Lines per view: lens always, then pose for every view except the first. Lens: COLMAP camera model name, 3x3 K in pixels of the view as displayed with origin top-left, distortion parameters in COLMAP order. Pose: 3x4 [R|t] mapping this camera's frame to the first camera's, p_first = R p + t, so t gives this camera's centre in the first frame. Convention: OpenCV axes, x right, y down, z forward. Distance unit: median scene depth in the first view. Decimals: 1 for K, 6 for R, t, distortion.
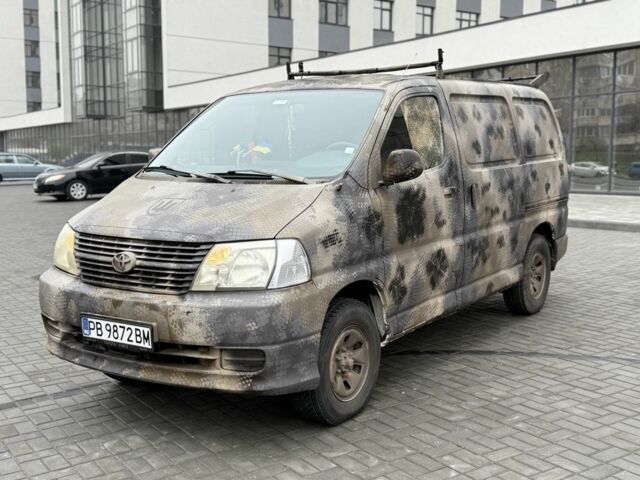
lens RADIAL K [[779.2, 0, 320.0], [0, 779.2, 240.0], [0, 0, 1]] dist [0.246209, -0.516504]
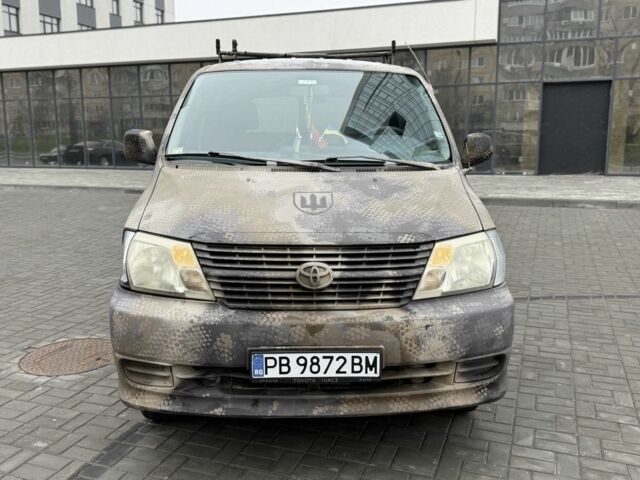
lens RADIAL K [[601.3, 0, 320.0], [0, 601.3, 240.0], [0, 0, 1]] dist [0.146769, -0.230036]
pose [[0.805986, -0.093355, 0.584527, -0.599626], [0.062362, 0.995382, 0.072983, -0.052126], [-0.588641, -0.022371, 0.808085, 0.515831]]
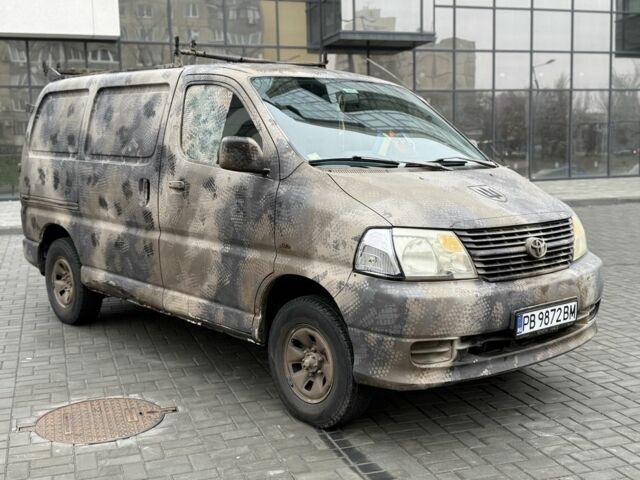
lens RADIAL K [[779.2, 0, 320.0], [0, 779.2, 240.0], [0, 0, 1]] dist [0.246209, -0.516504]
pose [[0.243292, -0.107836, 0.963940, -1.285689], [0.121965, 0.989314, 0.079892, -0.095323], [-0.962254, 0.098130, 0.253845, 1.018941]]
